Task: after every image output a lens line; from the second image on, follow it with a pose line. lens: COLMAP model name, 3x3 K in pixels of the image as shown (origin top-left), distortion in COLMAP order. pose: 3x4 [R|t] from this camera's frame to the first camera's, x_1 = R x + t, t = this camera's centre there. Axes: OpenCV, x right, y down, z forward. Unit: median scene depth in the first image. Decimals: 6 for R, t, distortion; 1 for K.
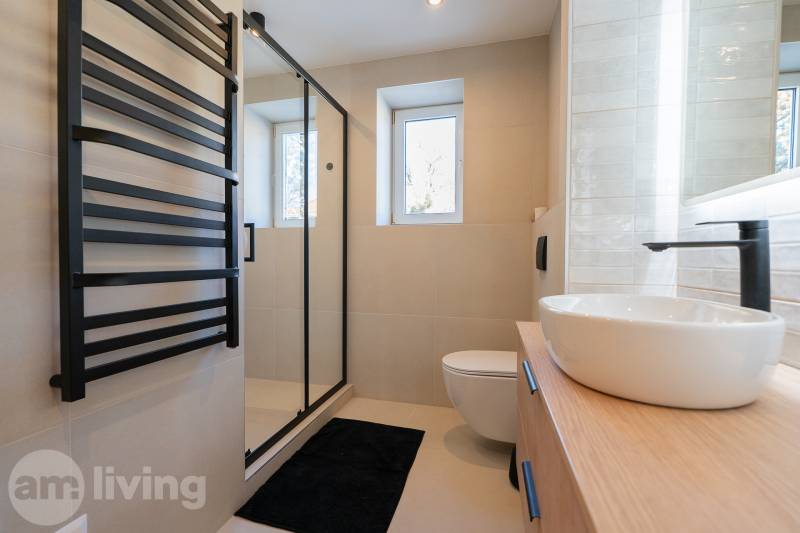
lens RADIAL K [[357.4, 0, 399.3], [0, 357.4, 265.3], [0, 0, 1]] dist [-0.003220, -0.000230]
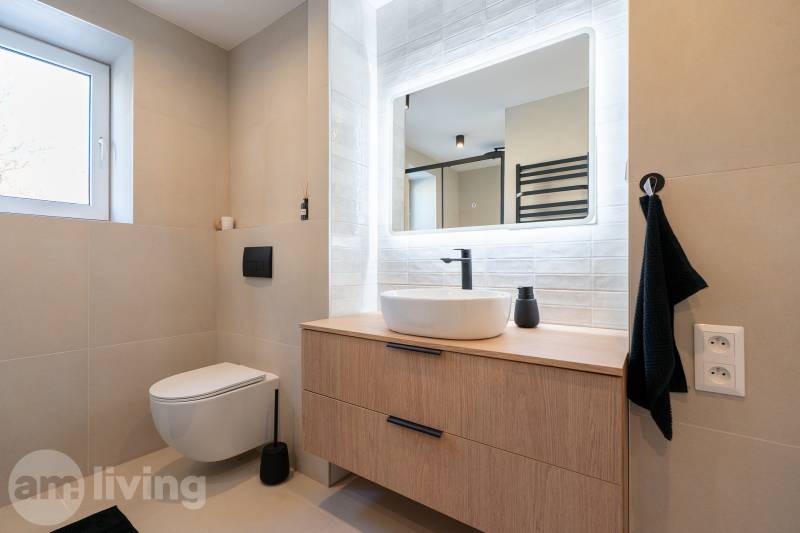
lens RADIAL K [[357.4, 0, 399.7], [0, 357.4, 264.4], [0, 0, 1]] dist [-0.003220, -0.000230]
pose [[0.368656, 0.000882, 0.929565, -0.919012], [0.020641, 0.999745, -0.009135, -0.016926], [-0.929337, 0.022555, 0.368544, 0.439404]]
